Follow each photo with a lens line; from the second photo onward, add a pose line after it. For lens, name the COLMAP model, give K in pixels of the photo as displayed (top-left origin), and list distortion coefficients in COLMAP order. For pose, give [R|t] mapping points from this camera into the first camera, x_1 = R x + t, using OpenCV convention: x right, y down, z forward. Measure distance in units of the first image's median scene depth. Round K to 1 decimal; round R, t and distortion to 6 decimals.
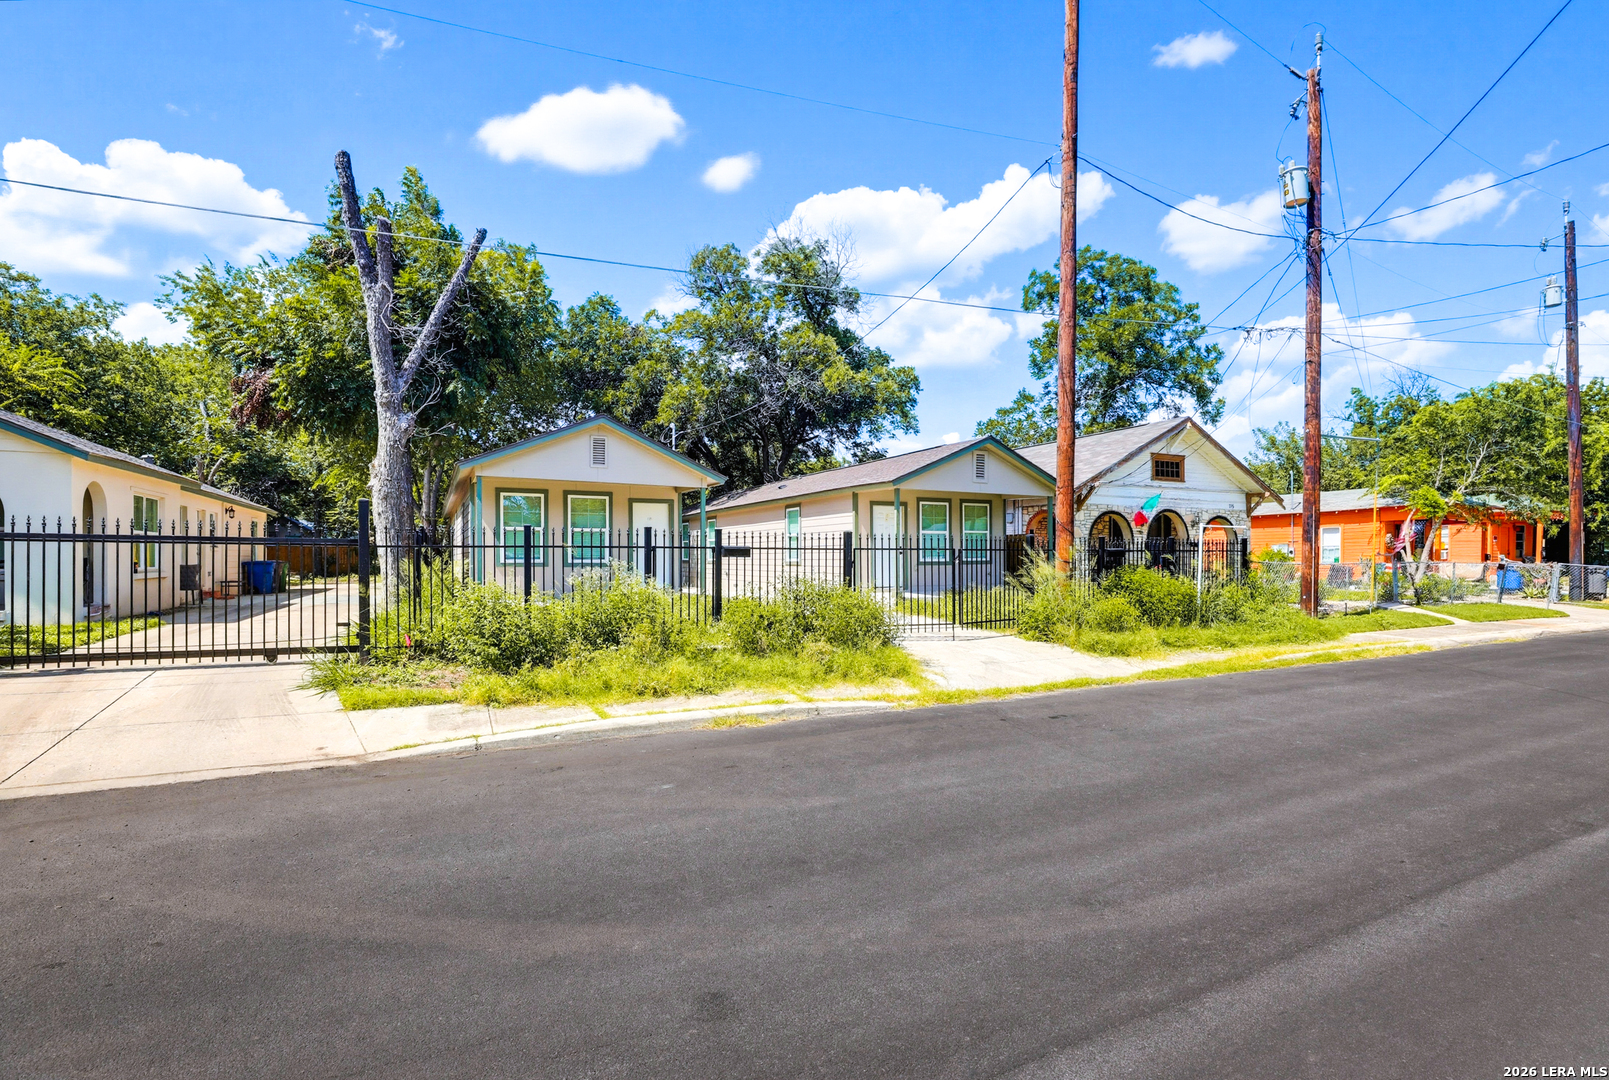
lens RADIAL K [[748.2, 0, 819.2], [0, 748.2, 551.7], [0, 0, 1]] dist [-0.043124, 0.012044]
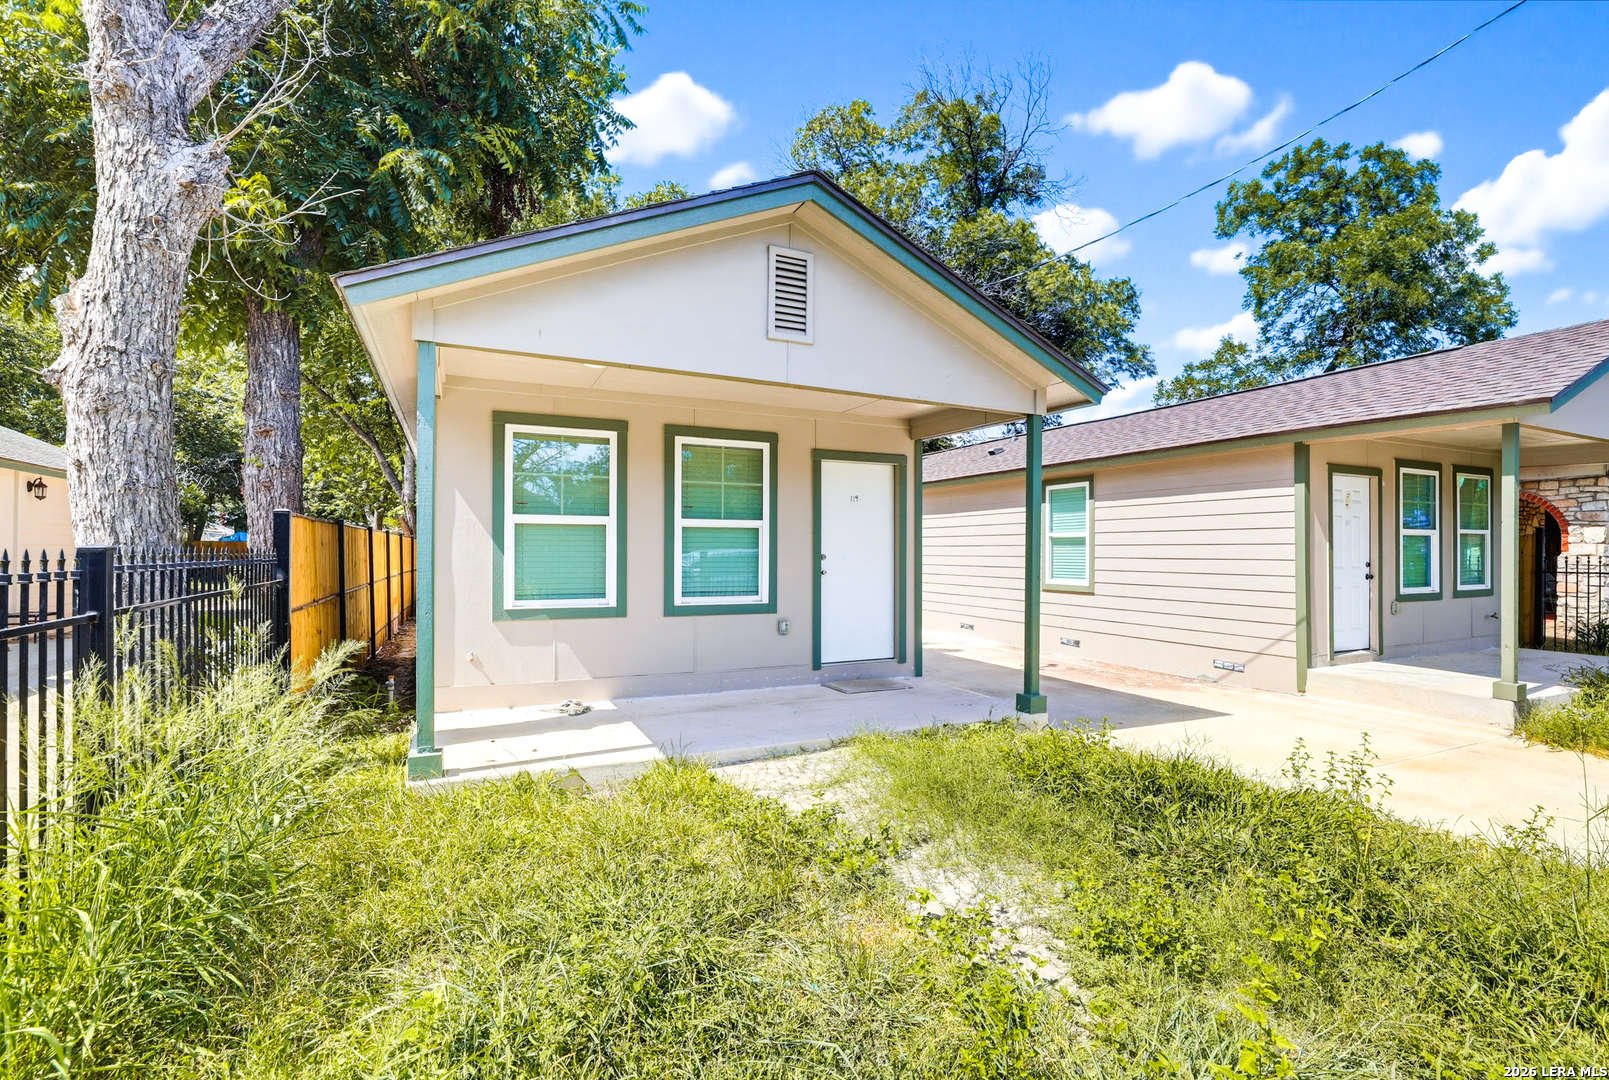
lens RADIAL K [[748.2, 0, 819.2], [0, 748.2, 551.7], [0, 0, 1]] dist [-0.043124, 0.012044]
pose [[0.999386, 0.005135, -0.034671, -0.233080], [-0.004918, 0.999968, 0.006366, -0.016305], [0.034702, -0.006192, 0.999379, 0.570289]]
